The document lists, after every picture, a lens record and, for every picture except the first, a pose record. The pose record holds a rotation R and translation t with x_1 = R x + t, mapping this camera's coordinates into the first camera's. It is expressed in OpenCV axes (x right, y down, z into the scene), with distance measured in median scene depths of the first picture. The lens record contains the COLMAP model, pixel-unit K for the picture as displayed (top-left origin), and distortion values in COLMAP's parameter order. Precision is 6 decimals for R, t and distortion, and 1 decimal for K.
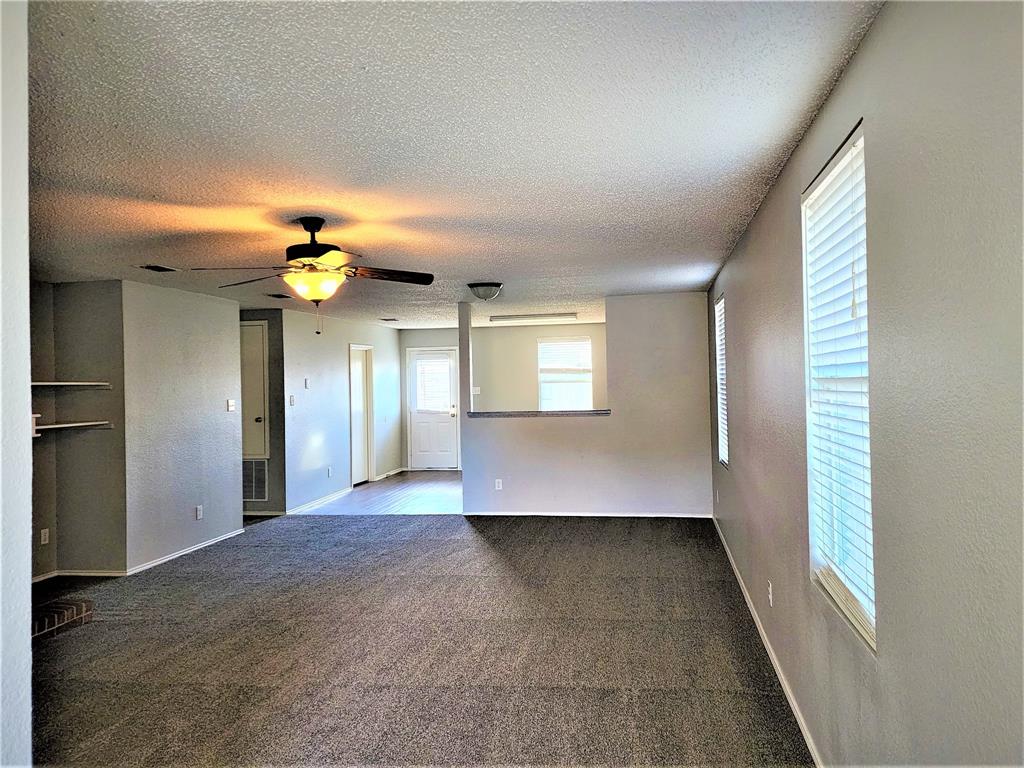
lens RADIAL K [[757.4, 0, 511.8], [0, 757.4, 380.8], [0, 0, 1]] dist [0.051215, -0.009228]
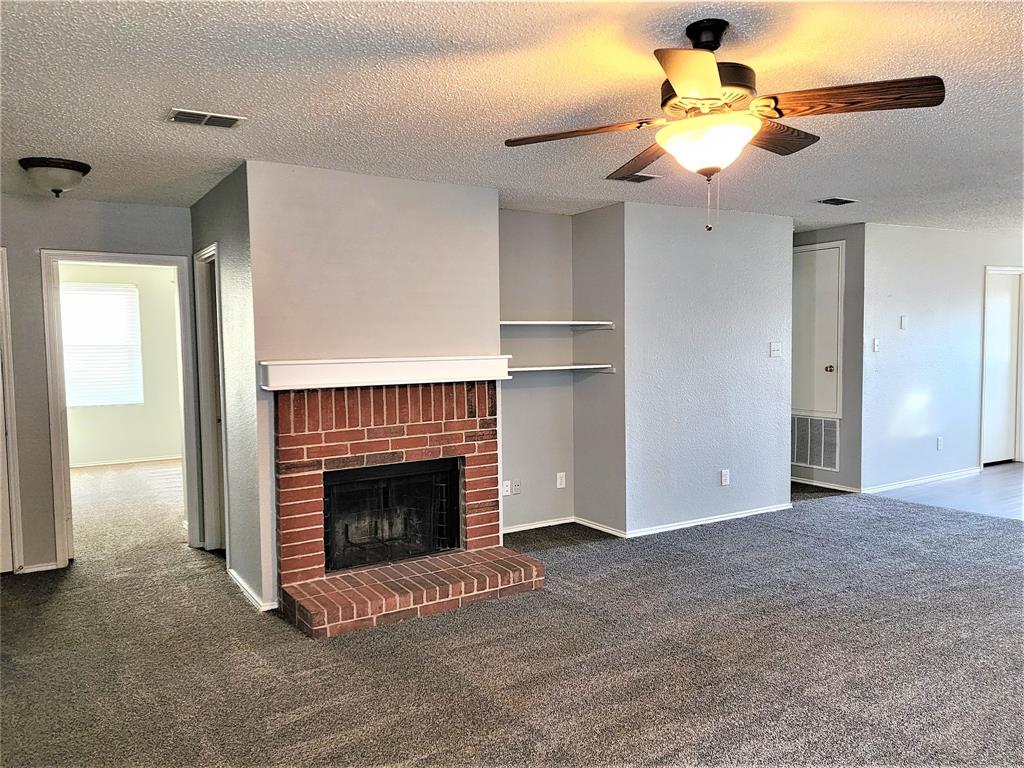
lens RADIAL K [[757.4, 0, 510.6], [0, 757.4, 390.0], [0, 0, 1]] dist [0.051215, -0.009228]
pose [[0.666882, 0.060484, -0.742705, 0.046037], [0.003655, 0.996423, 0.084428, 0.005707], [0.745155, -0.059018, 0.664275, 0.267345]]
